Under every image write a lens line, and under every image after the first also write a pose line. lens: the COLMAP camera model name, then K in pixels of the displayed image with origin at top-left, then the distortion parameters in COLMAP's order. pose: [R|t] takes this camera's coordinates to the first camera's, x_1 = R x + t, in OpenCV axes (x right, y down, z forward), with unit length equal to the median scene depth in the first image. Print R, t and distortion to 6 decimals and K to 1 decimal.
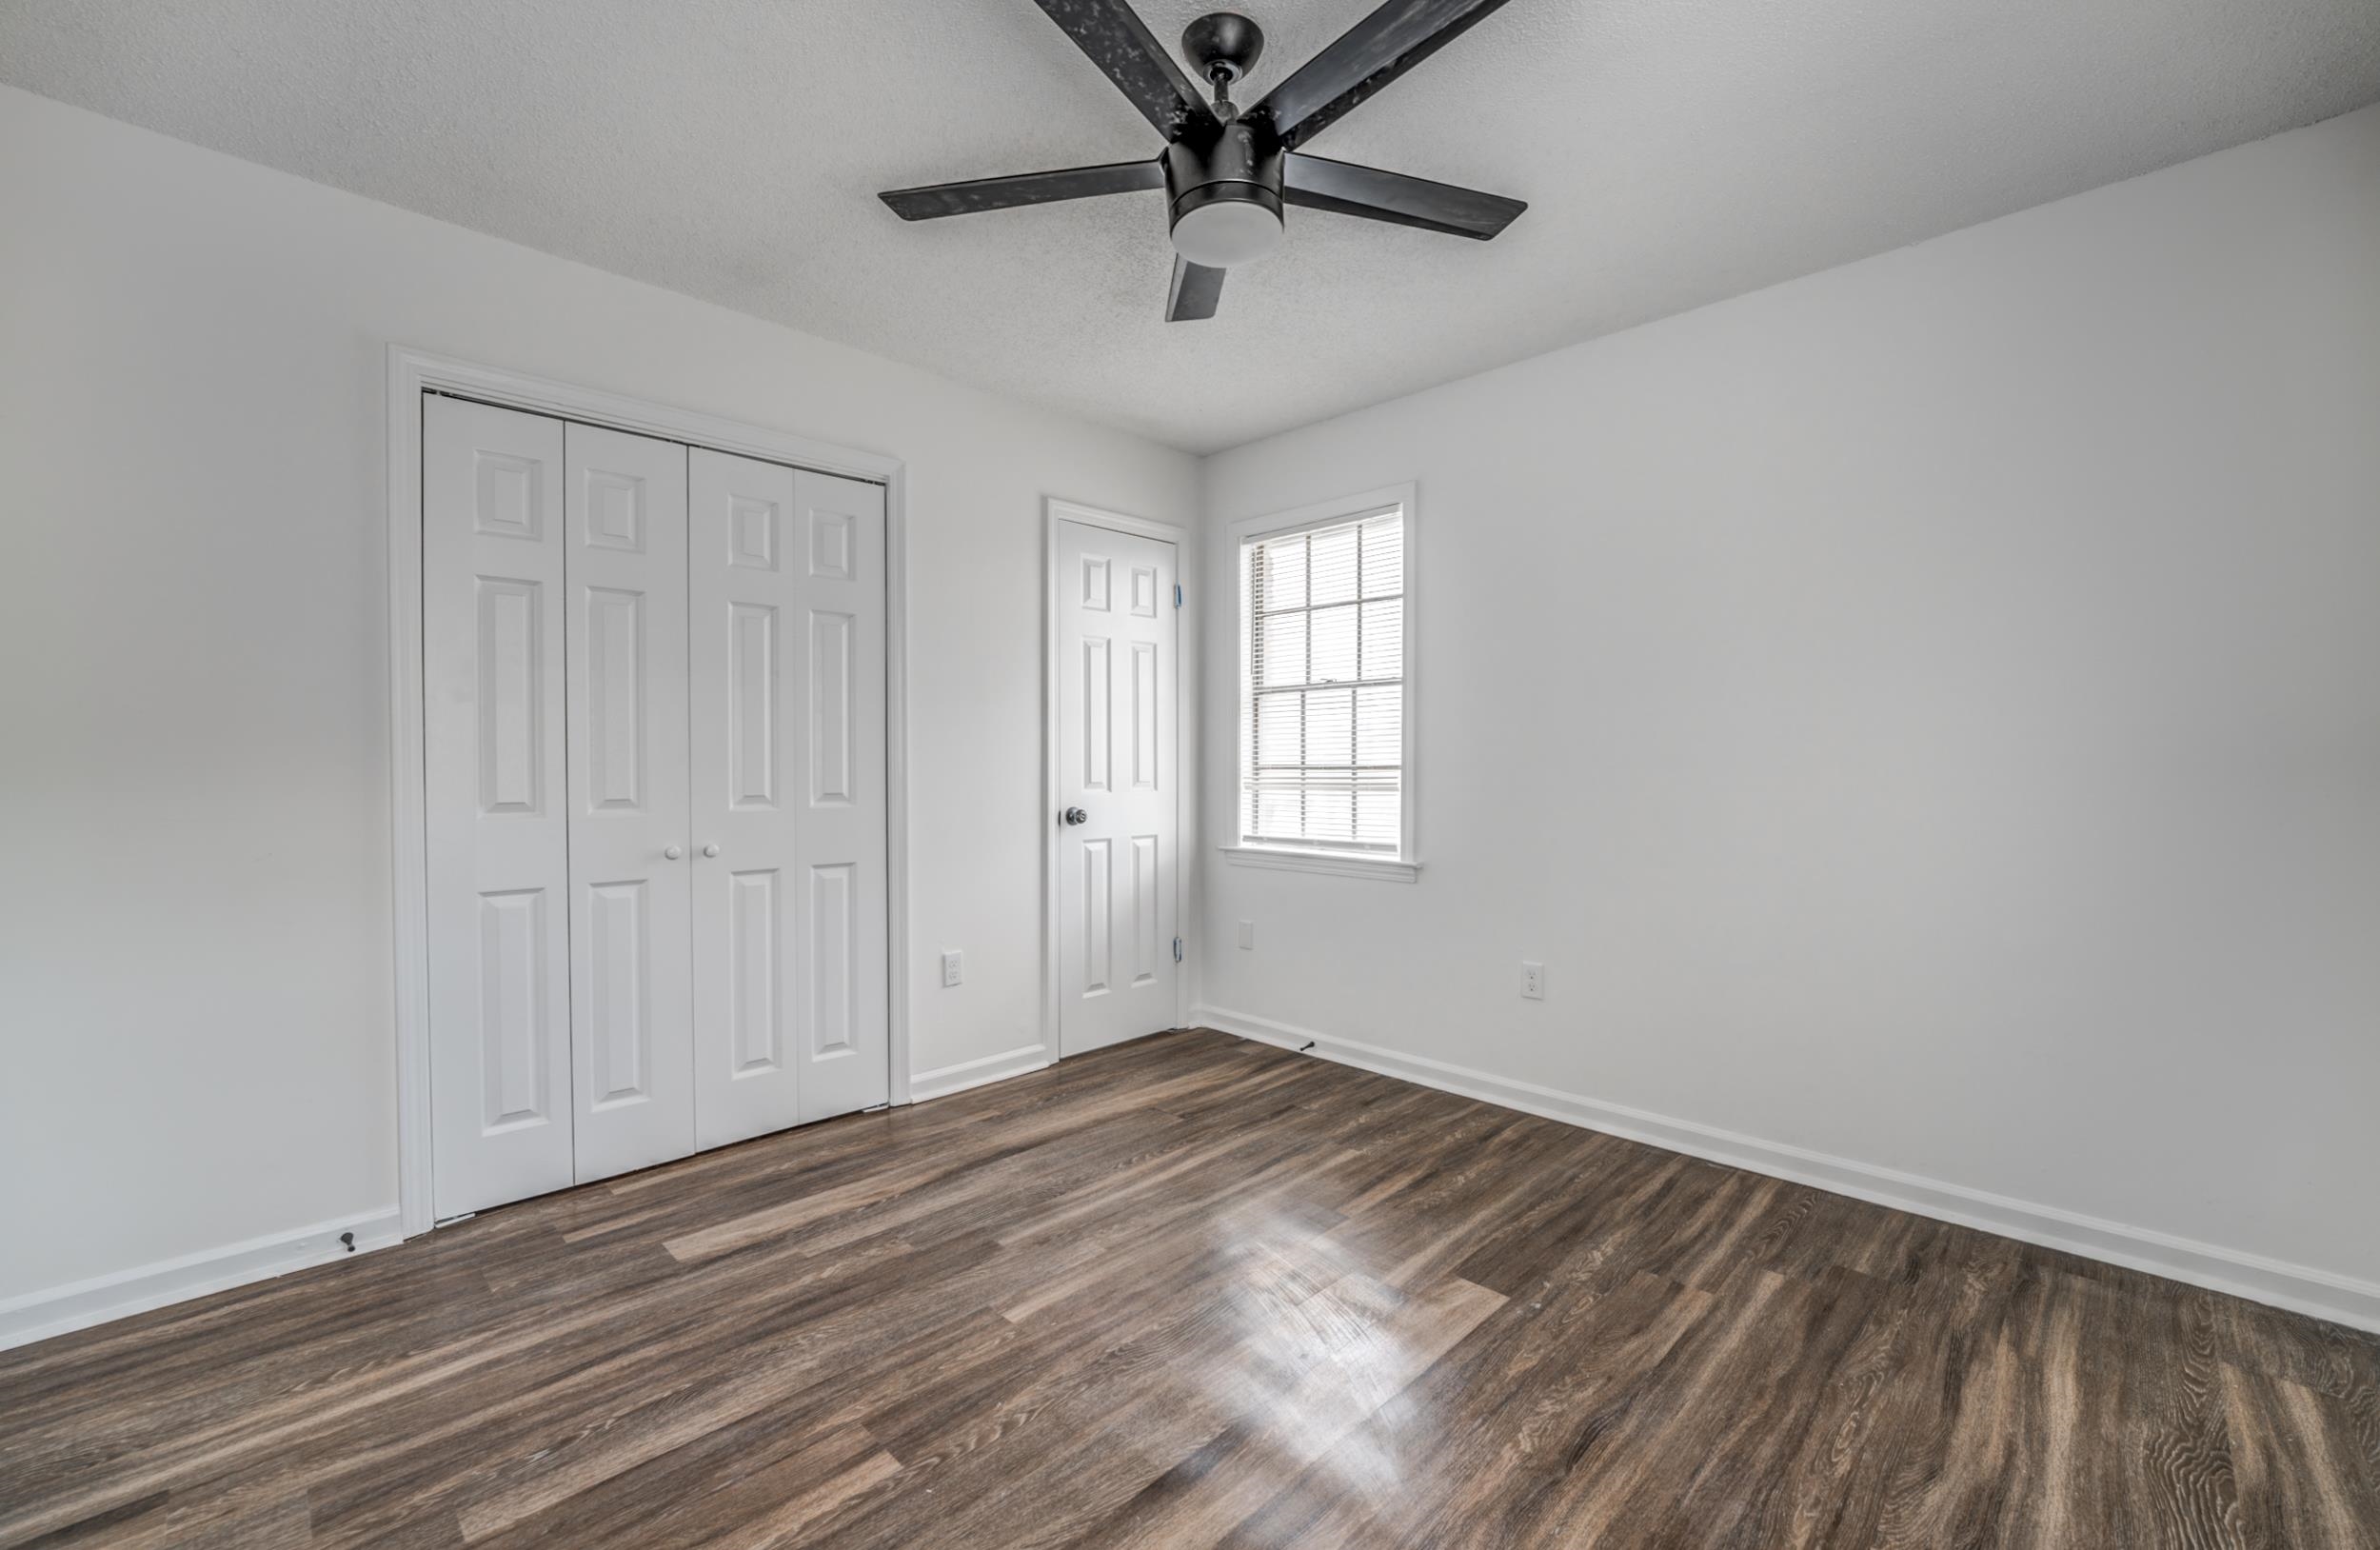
lens RADIAL K [[966.0, 0, 1190.0], [0, 966.0, 775.0], [0, 0, 1]] dist [-0.019371, 0.000389]
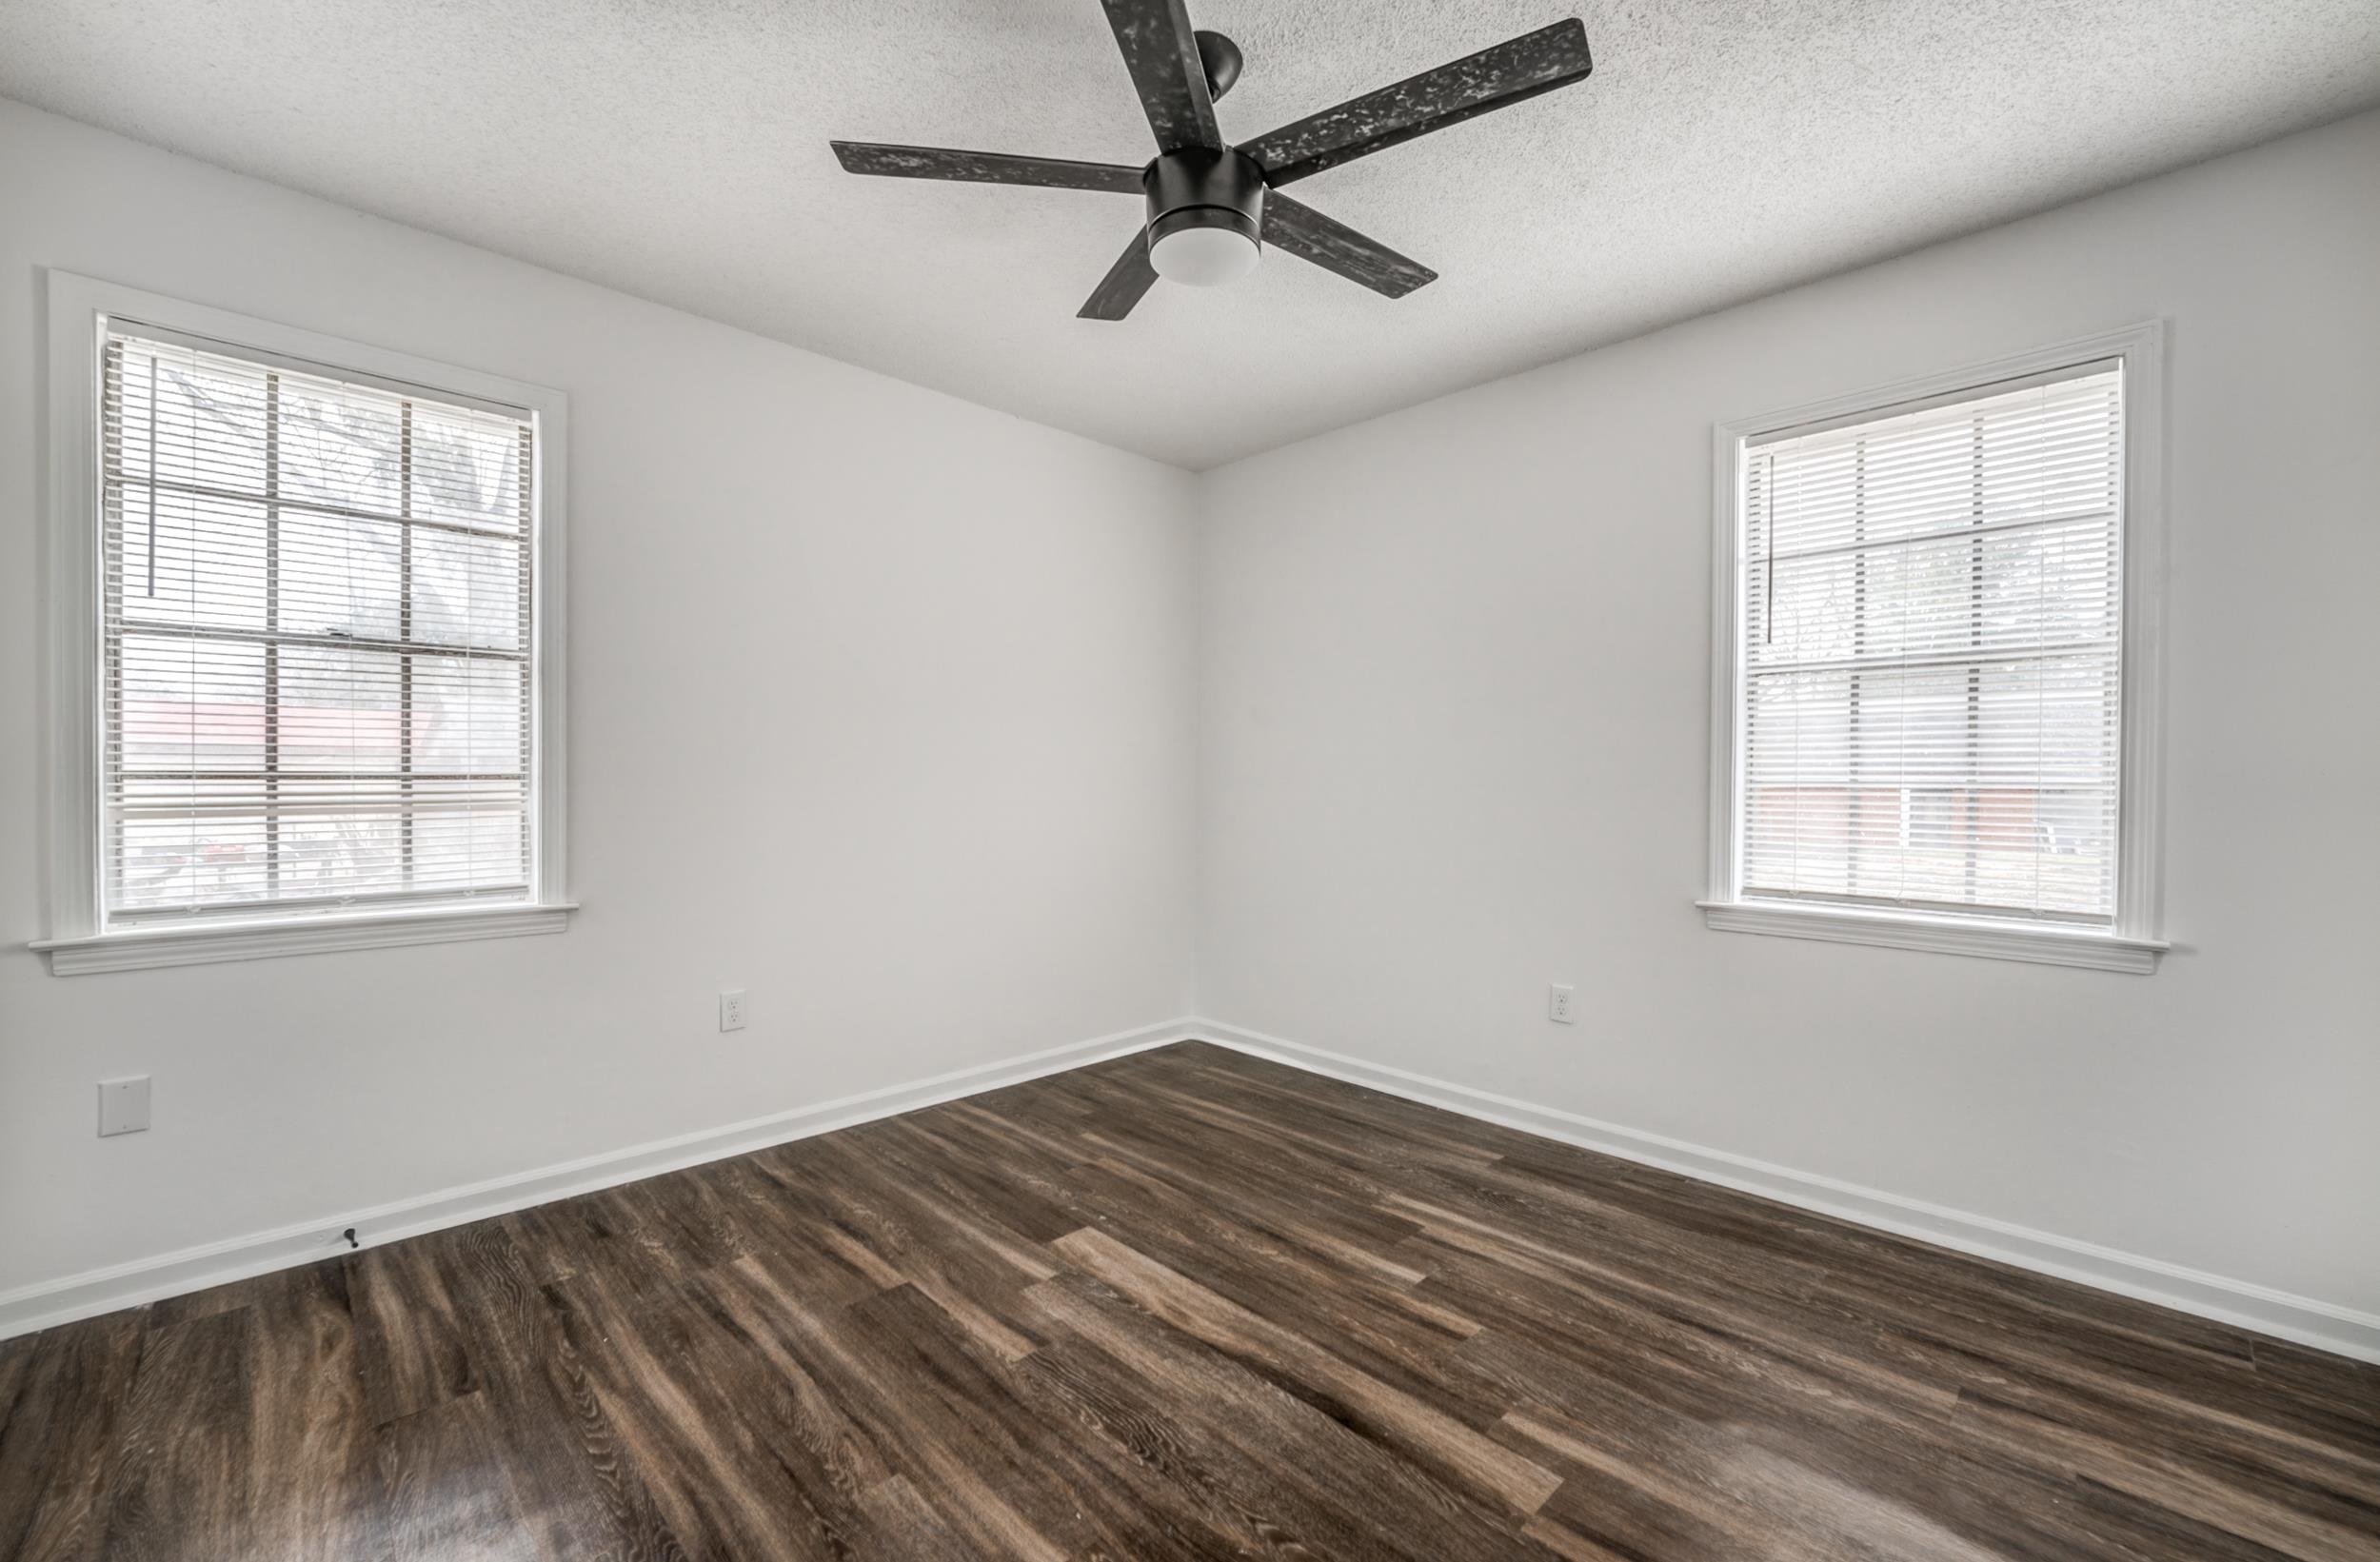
lens RADIAL K [[962.1, 0, 1190.0], [0, 962.1, 781.0], [0, 0, 1]] dist [-0.015187, -0.000085]
pose [[0.016031, -0.004652, 0.999861, -0.643293], [0.004919, 0.999977, 0.004574, -0.006913], [-0.999859, 0.004845, 0.016054, 0.649477]]
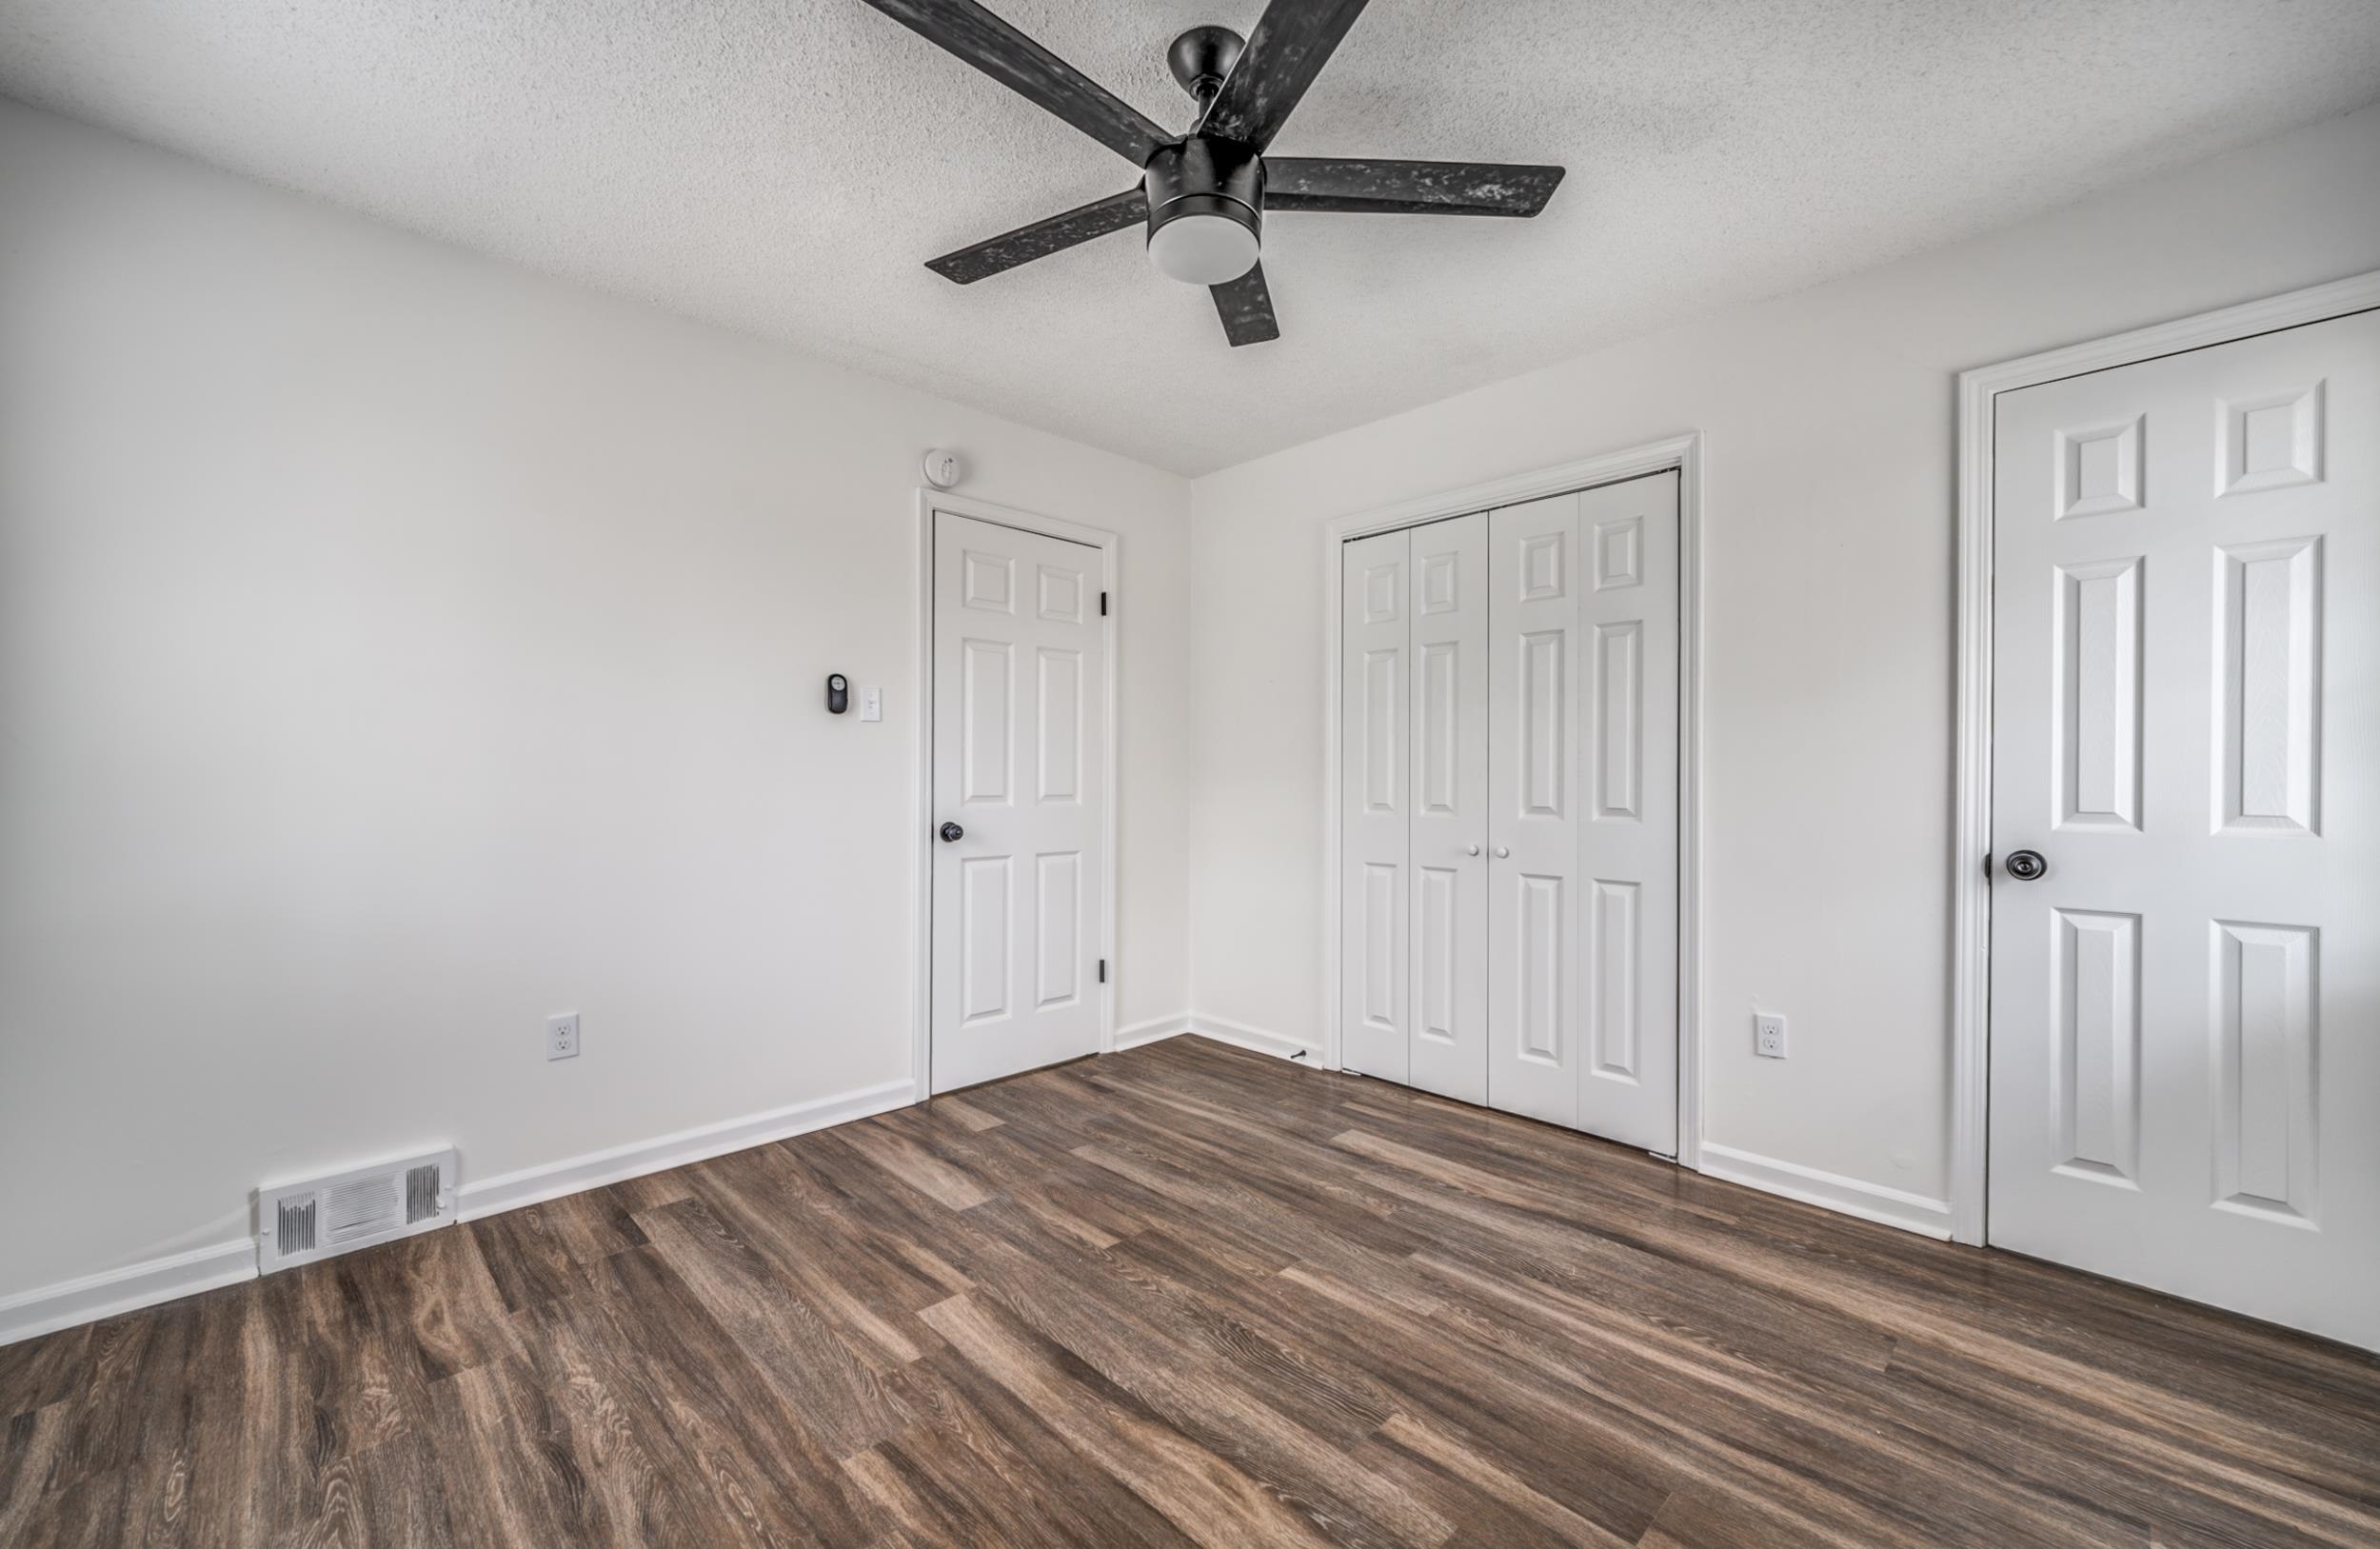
lens RADIAL K [[952.2, 0, 1190.0], [0, 952.2, 774.5], [0, 0, 1]] dist [-0.002018, 0.000538]
pose [[-0.008289, -0.001095, -0.999965, 0.677666], [-0.016187, 0.999869, -0.000960, -0.008285], [0.999835, 0.016178, -0.008305, 0.650242]]
